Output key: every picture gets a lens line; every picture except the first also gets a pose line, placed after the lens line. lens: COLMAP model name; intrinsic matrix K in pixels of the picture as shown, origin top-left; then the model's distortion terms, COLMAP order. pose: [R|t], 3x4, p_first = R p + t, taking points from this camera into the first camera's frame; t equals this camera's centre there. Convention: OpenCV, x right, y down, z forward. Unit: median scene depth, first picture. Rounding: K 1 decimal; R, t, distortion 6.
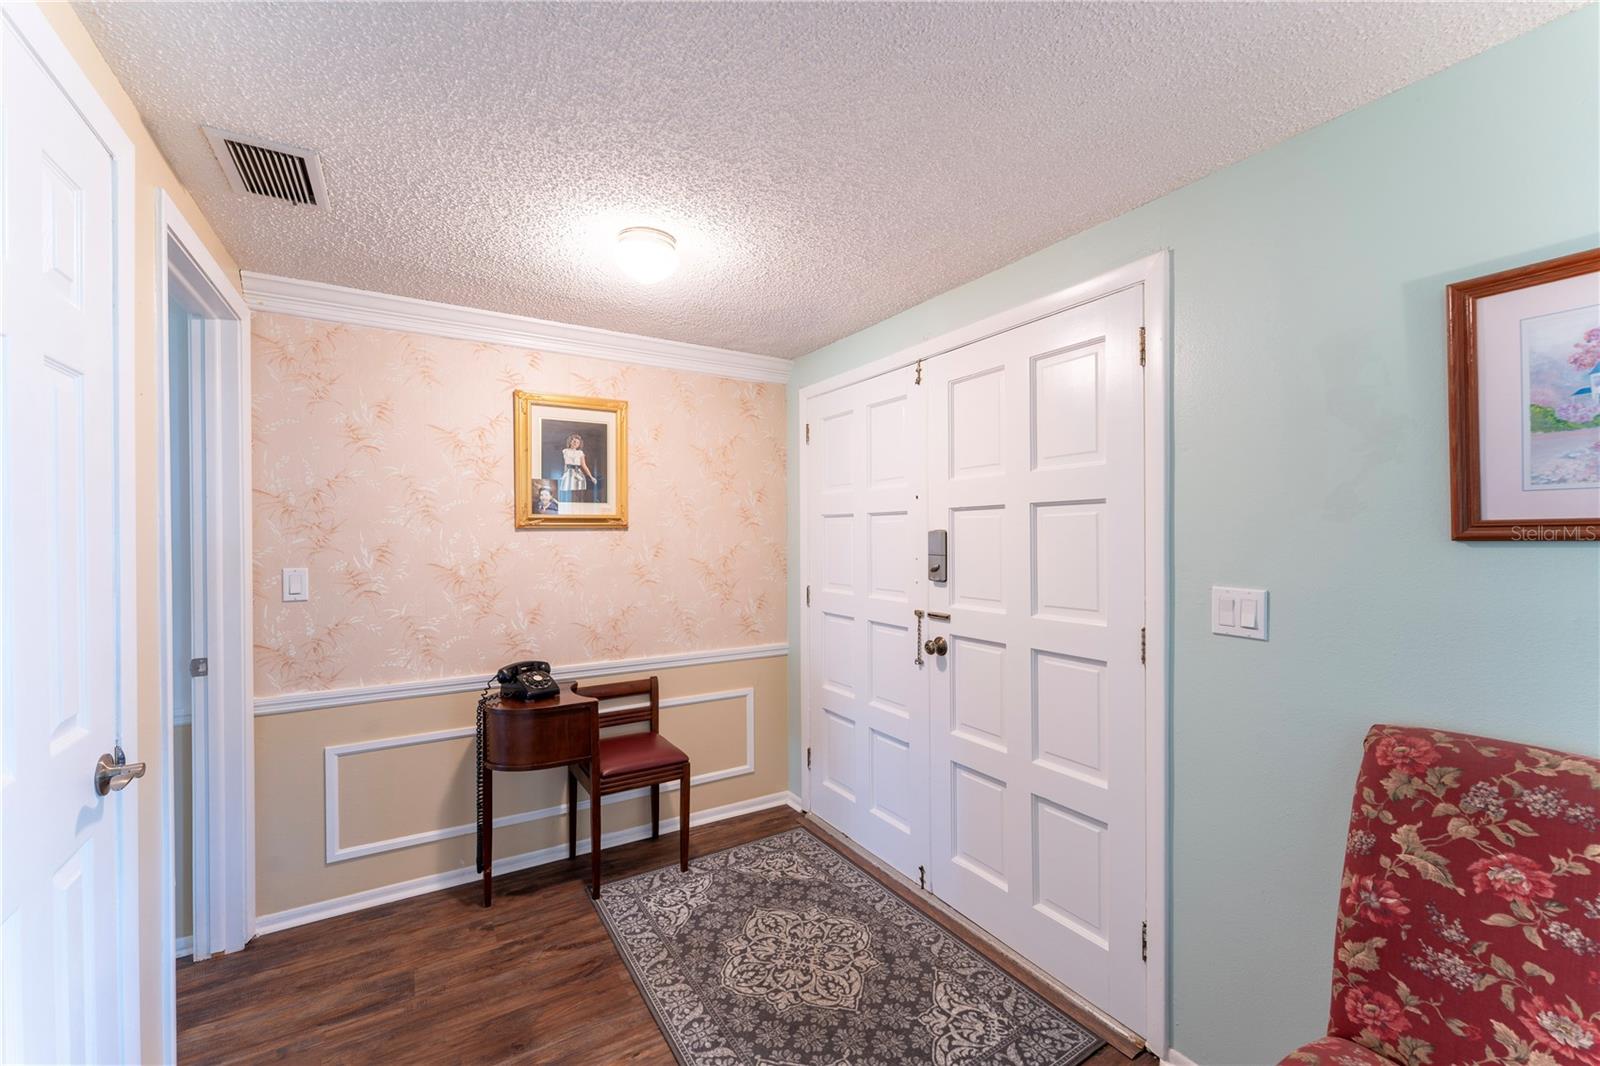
lens RADIAL K [[646.4, 0, 798.0], [0, 646.4, 538.2], [0, 0, 1]] dist [0.000827, -0.001237]
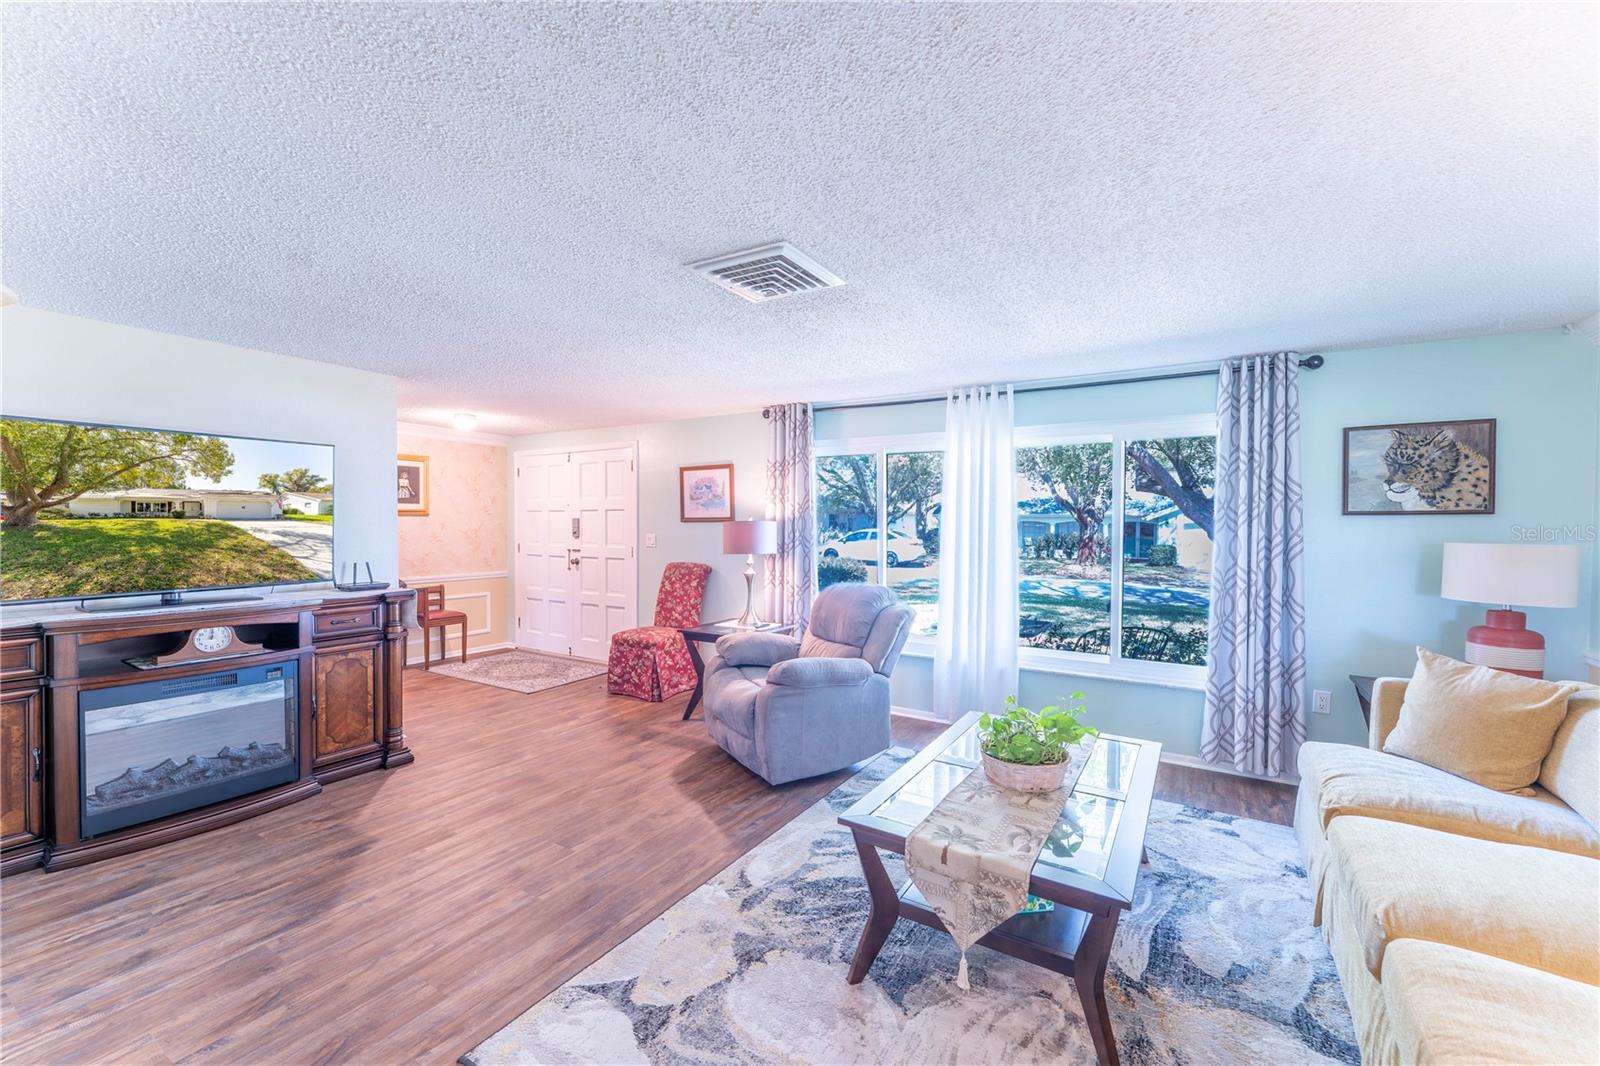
lens RADIAL K [[646.4, 0, 798.0], [0, 646.4, 538.2], [0, 0, 1]] dist [0.000827, -0.001237]
pose [[0.890117, -0.002635, 0.455725, -0.153238], [-0.006282, 0.999817, 0.018050, 0.013794], [-0.455689, -0.018929, 0.889938, -1.494580]]
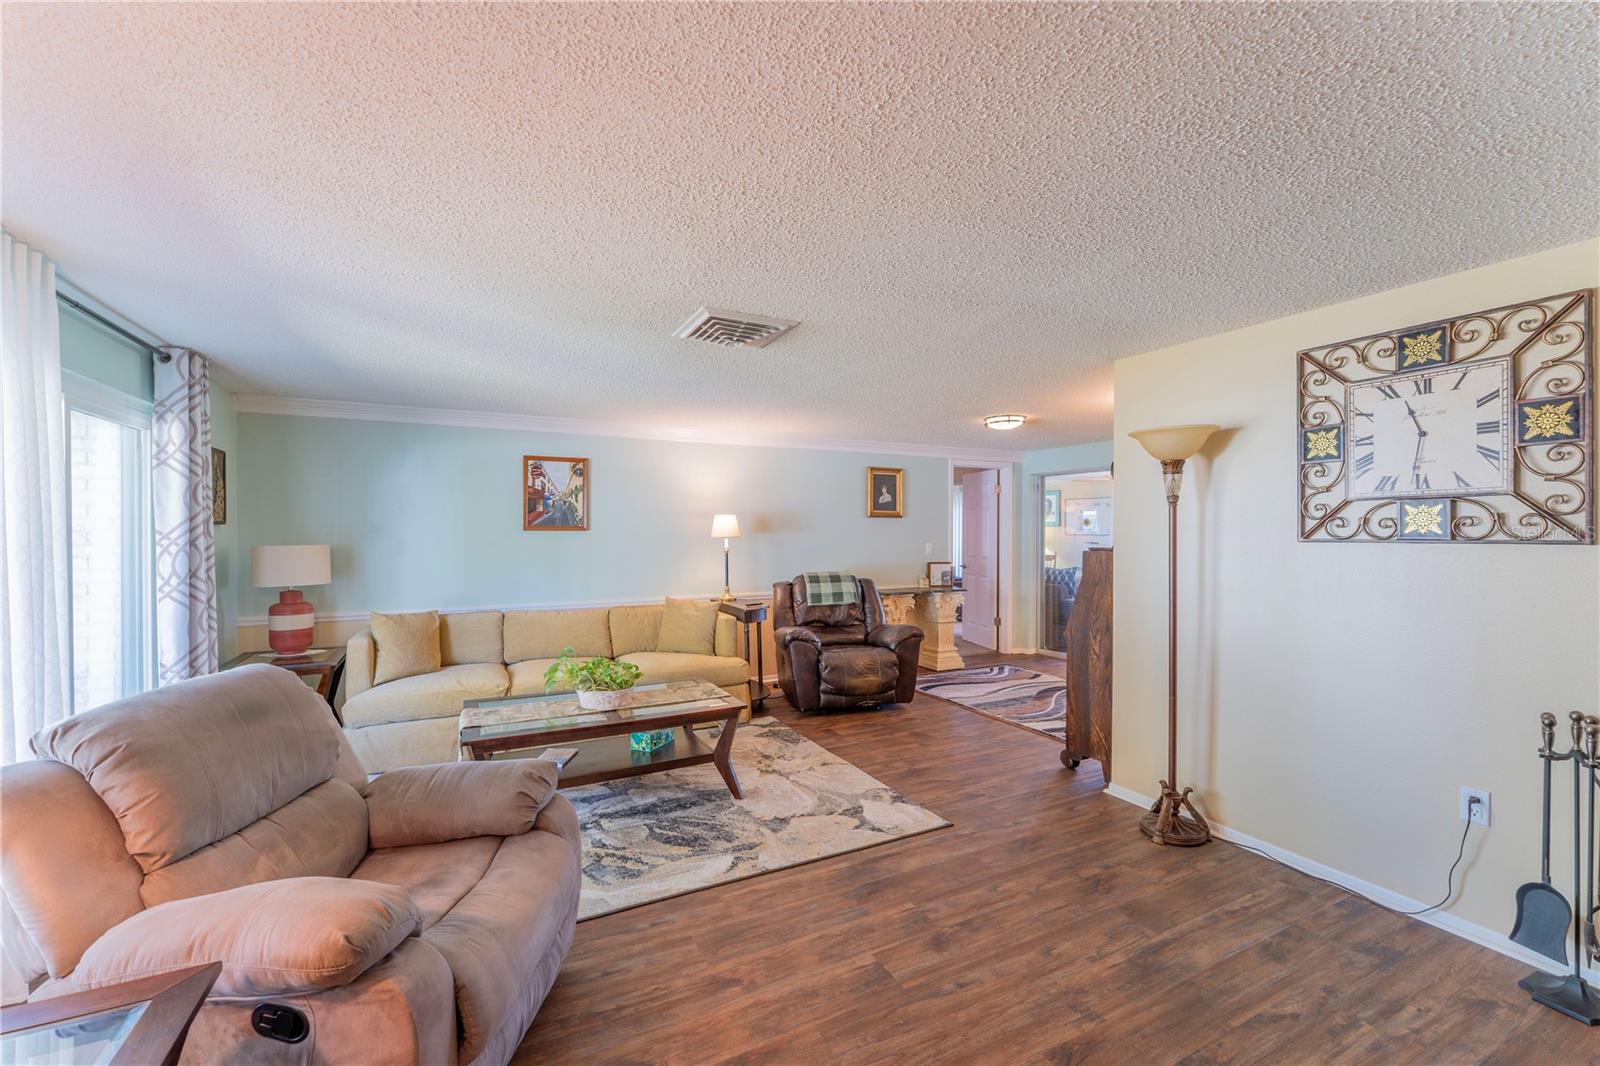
lens RADIAL K [[652.6, 0, 800.0], [0, 652.6, 533.0], [0, 0, 1]] dist [0.000274, 0.000031]
pose [[-0.997620, 0.003487, 0.068868, 0.013020], [0.004096, 0.999954, 0.008700, -0.000291], [-0.068834, 0.008961, -0.997588, 0.216661]]
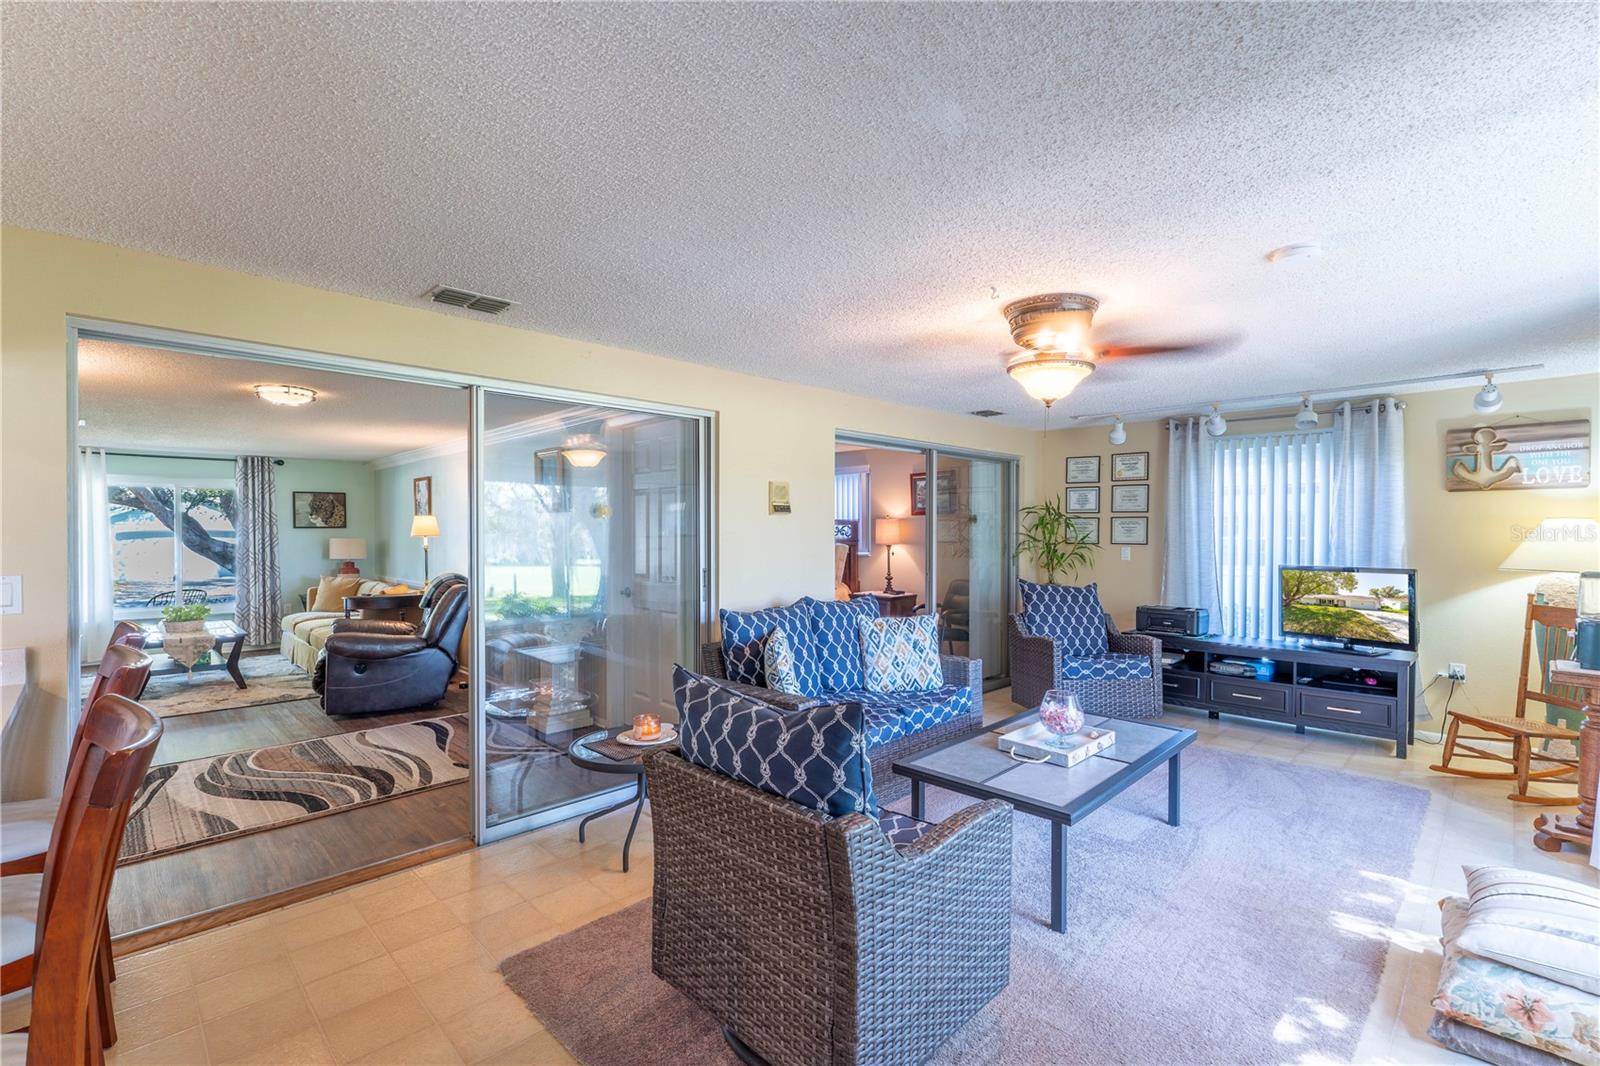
lens RADIAL K [[710.6, 0, 800.0], [0, 710.6, 533.0], [0, 0, 1]] dist [-0.000764, -0.000276]
pose [[-0.231847, 0.002644, 0.972749, -2.158545], [0.009417, 0.999956, -0.000474, 0.029079], [-0.972707, 0.009050, -0.231862, -2.287352]]
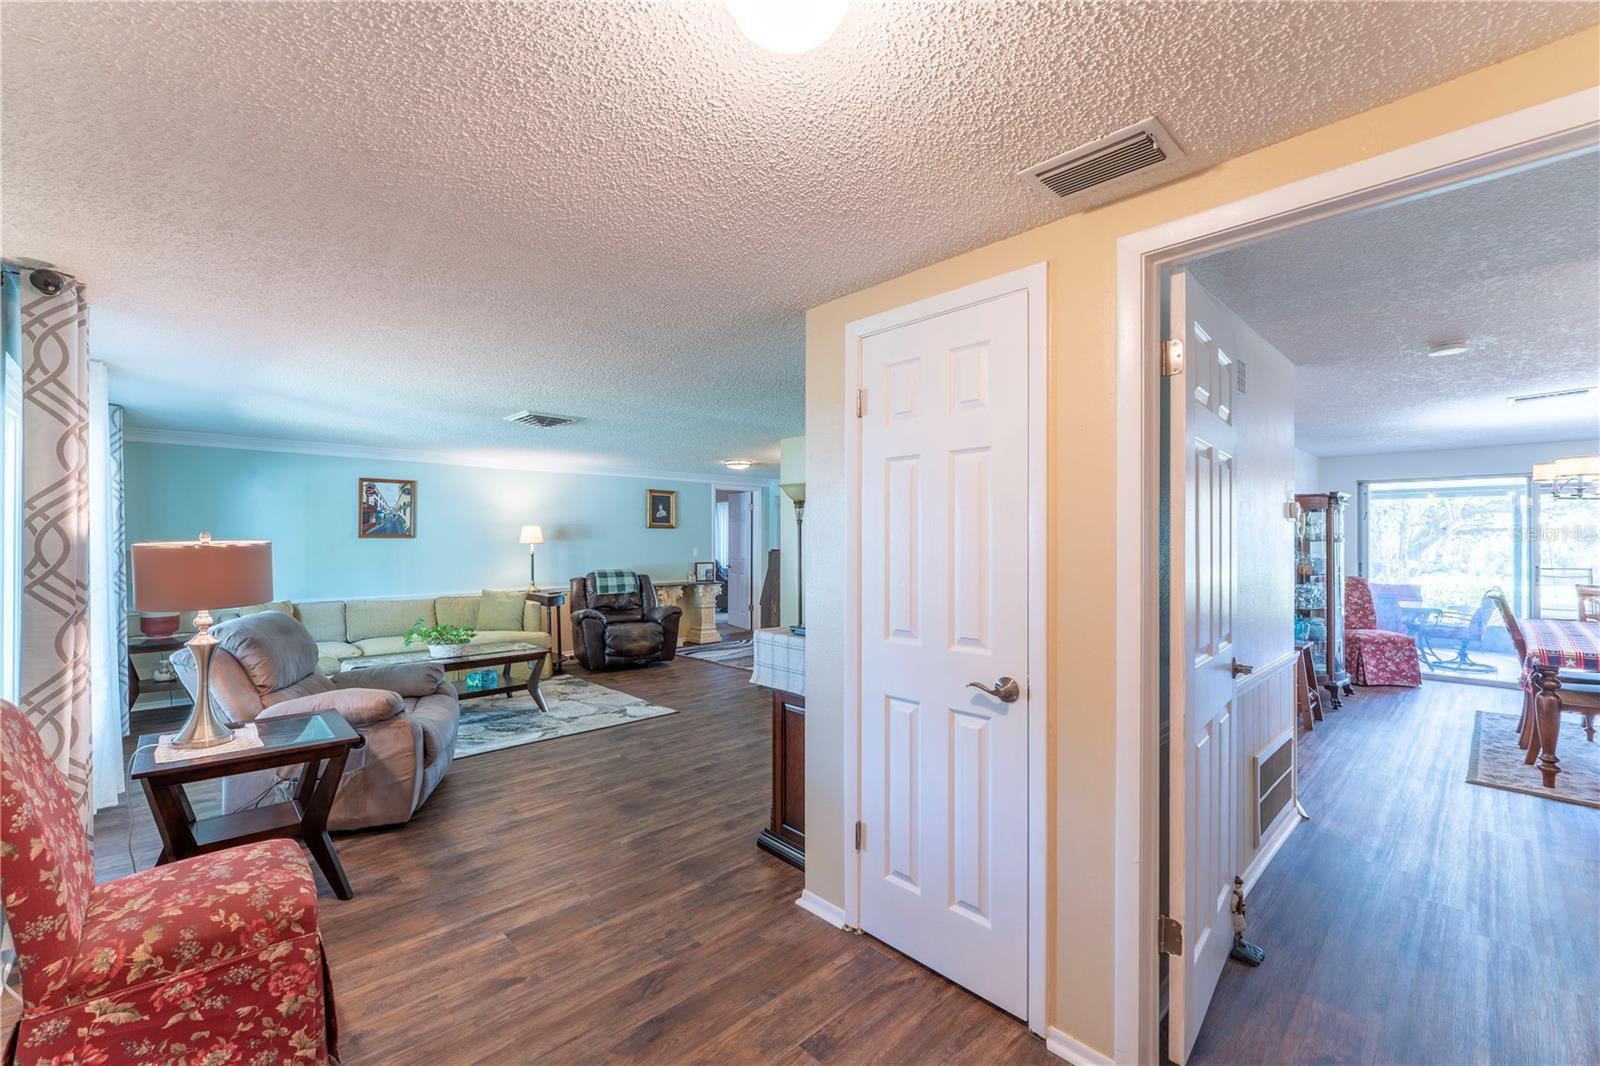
lens RADIAL K [[664.3, 0, 800.0], [0, 664.3, 533.0], [0, 0, 1]] dist [-0.001513, 0.000004]
pose [[-0.976219, 0.000385, -0.216788, -0.087138], [0.000754, 0.999998, -0.001617, -0.006534], [0.216787, -0.001742, -0.976217, 1.010874]]
